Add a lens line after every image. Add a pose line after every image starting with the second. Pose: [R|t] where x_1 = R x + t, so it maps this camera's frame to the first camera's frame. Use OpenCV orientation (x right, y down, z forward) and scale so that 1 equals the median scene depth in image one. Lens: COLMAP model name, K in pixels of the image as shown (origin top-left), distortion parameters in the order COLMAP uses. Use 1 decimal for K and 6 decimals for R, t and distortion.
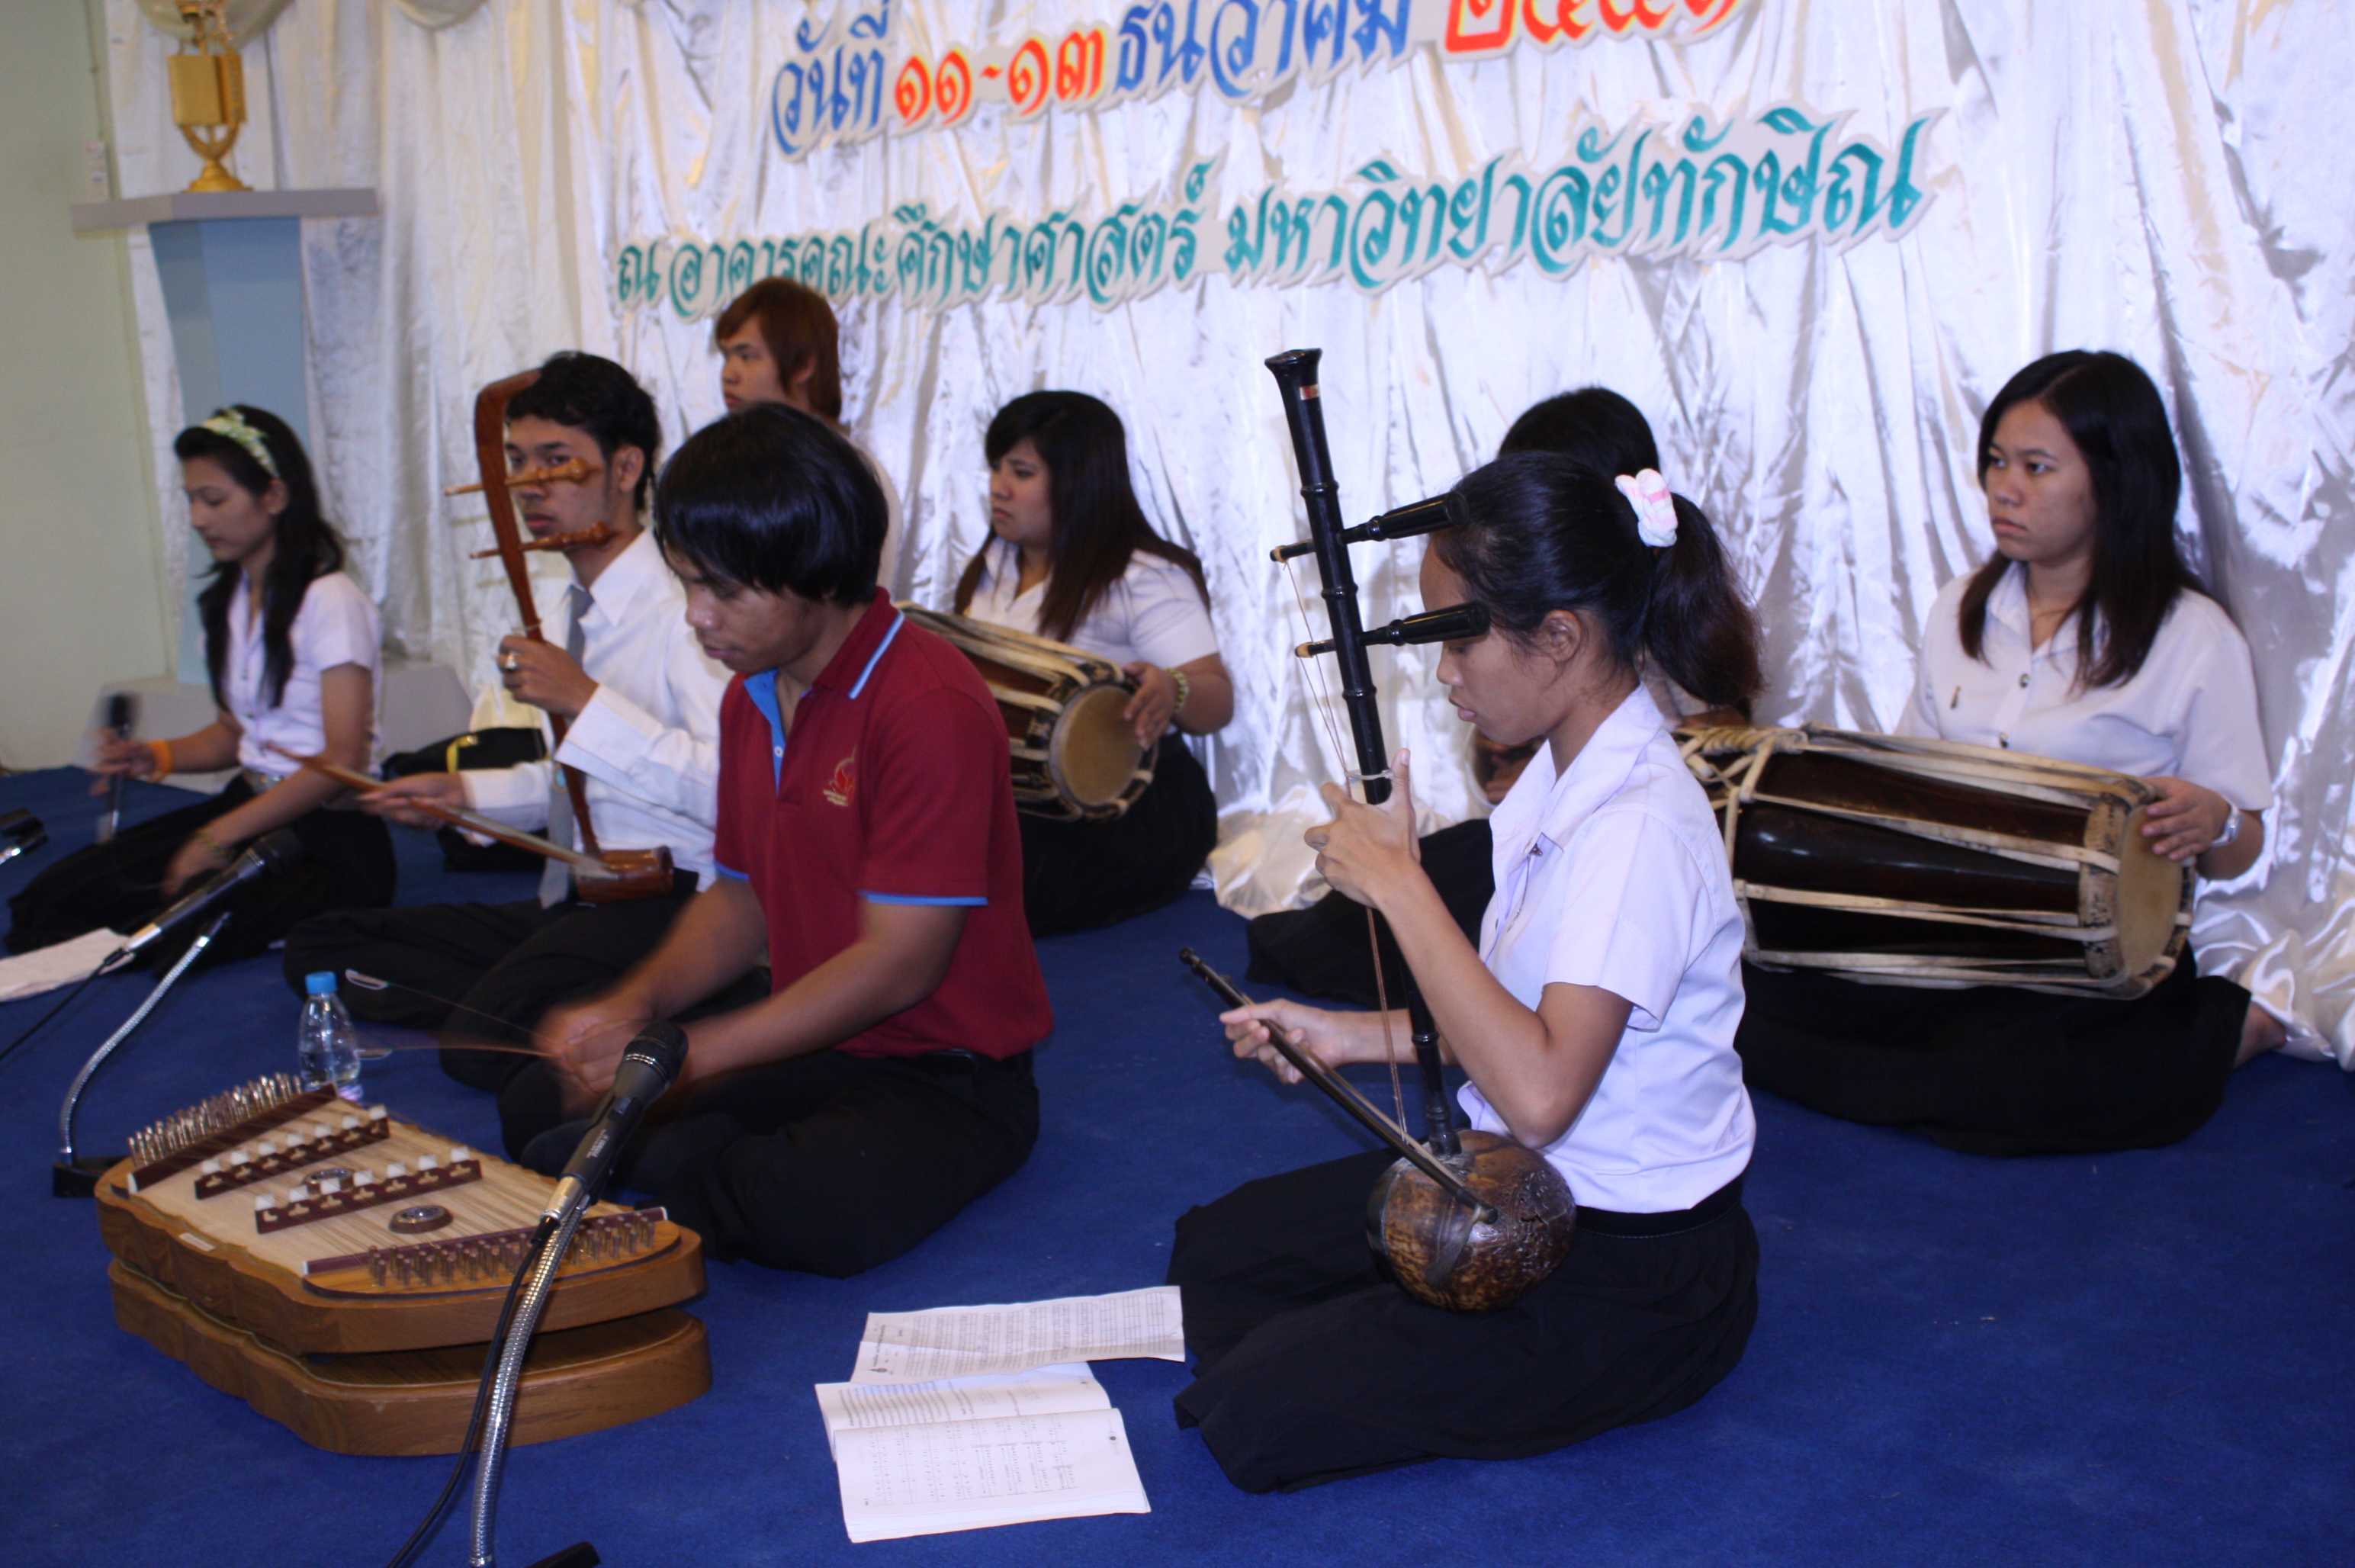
lens RADIAL K [[2862.9, 0, 1173.3], [0, 2862.9, 785.9], [0, 0, 1]] dist [-0.060179, 0.000000]
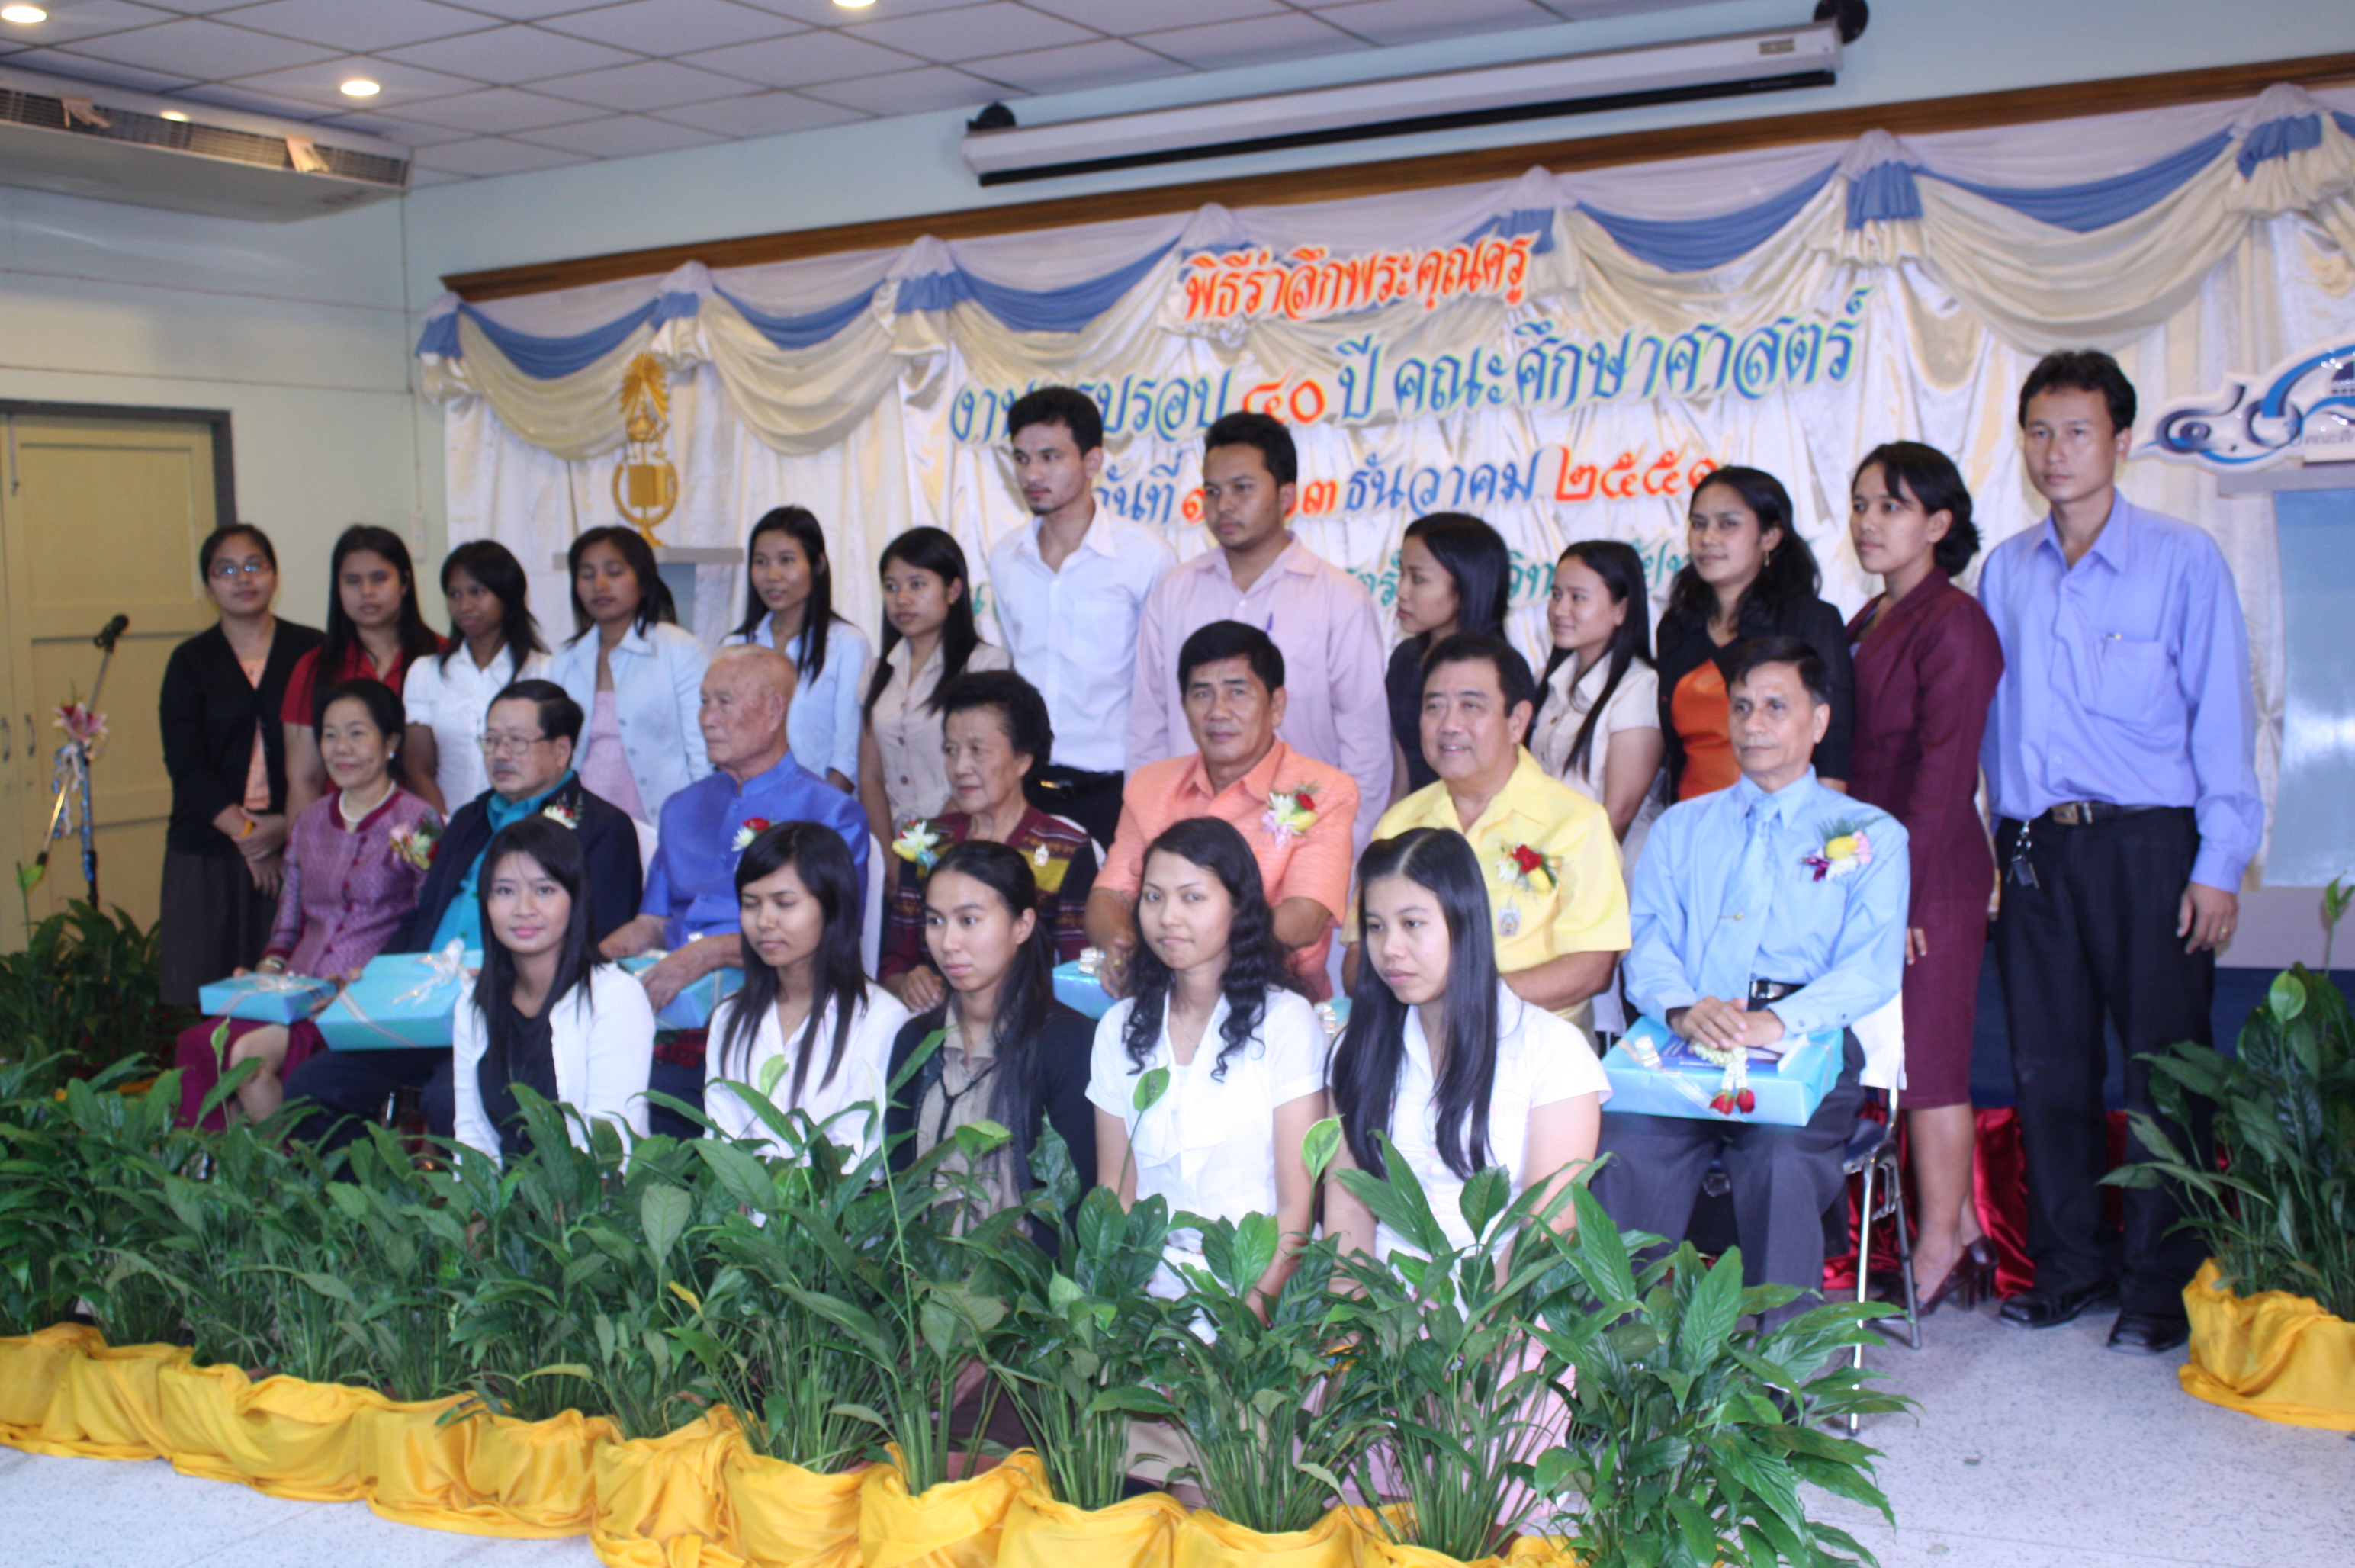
lens RADIAL K [[2636.2, 0, 1162.2], [0, 2636.2, 761.1], [0, 0, 1]] dist [-0.060217, 0.000000]
pose [[0.946968, -0.001342, 0.321326, -0.728960], [0.044333, 0.990974, -0.126511, 0.152855], [-0.318255, 0.134047, 0.938480, -0.648841]]
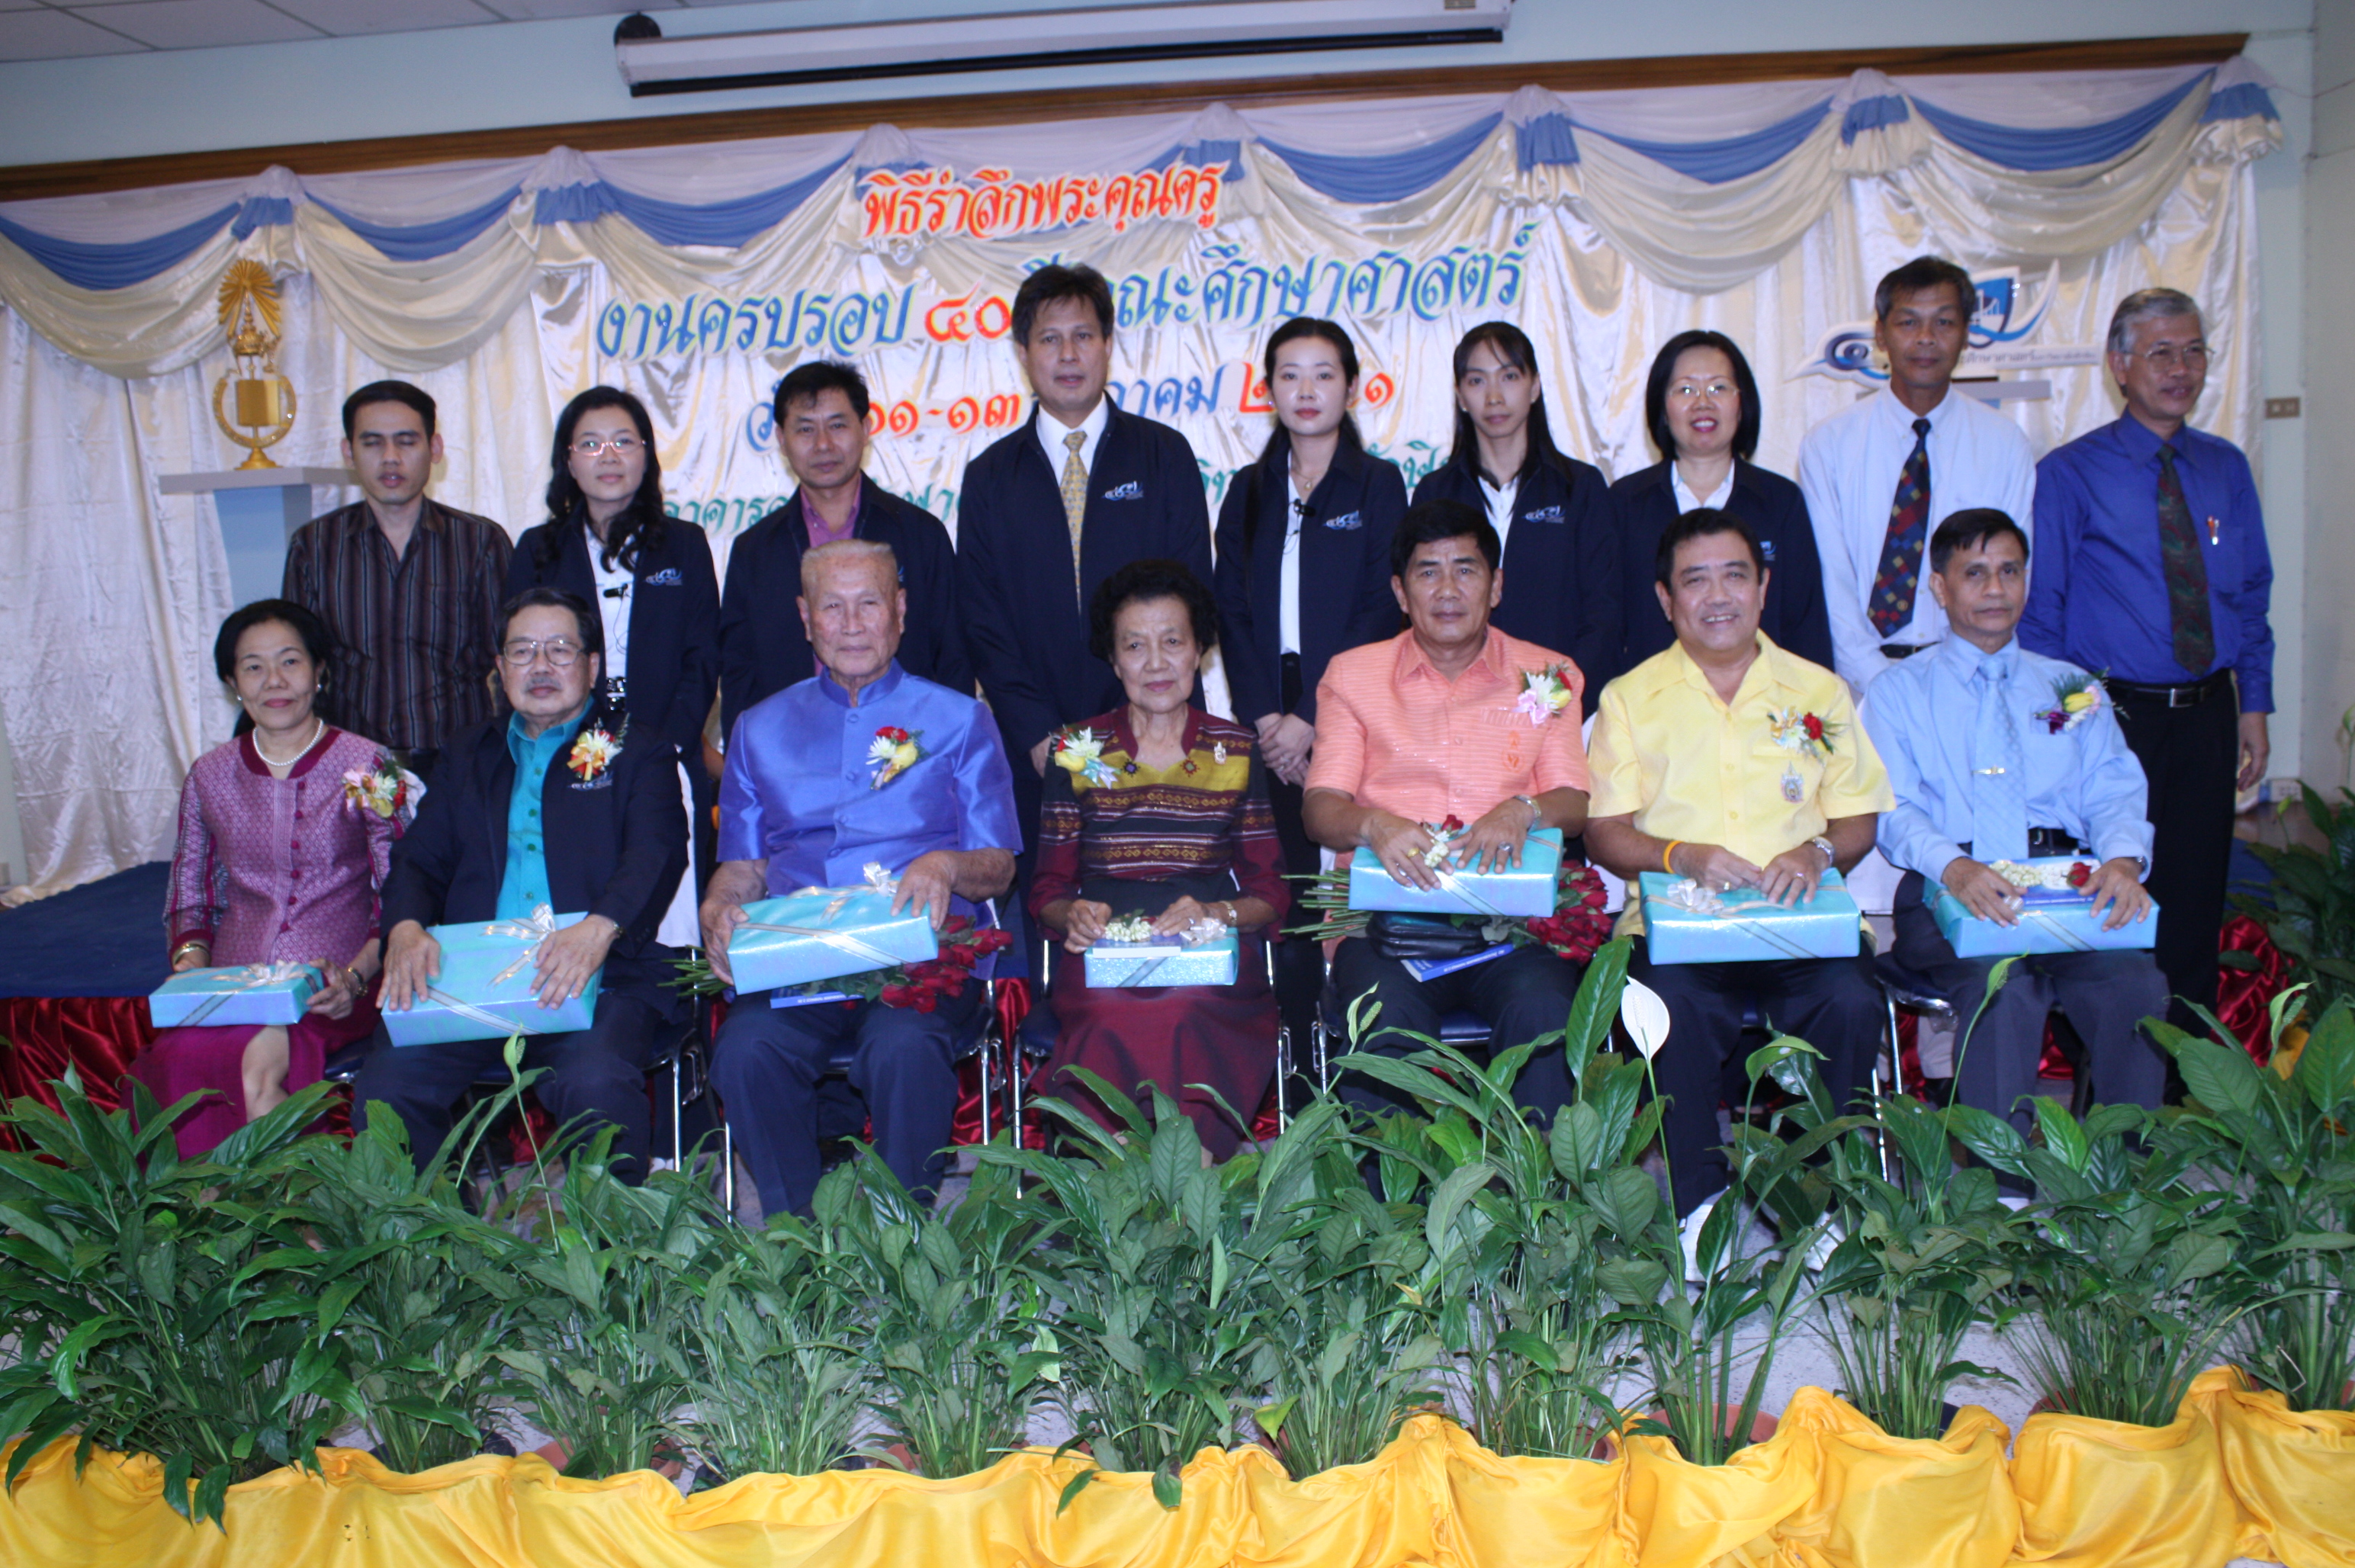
lens RADIAL K [[2154.5, 0, 1179.1], [0, 2154.5, 766.7], [0, 0, 1]] dist [-0.096923, 0.000000]
pose [[0.721994, -0.068820, 0.688469, -1.037236], [0.136351, 0.989680, -0.044062, 0.086585], [-0.678331, 0.125686, 0.723926, -0.171601]]
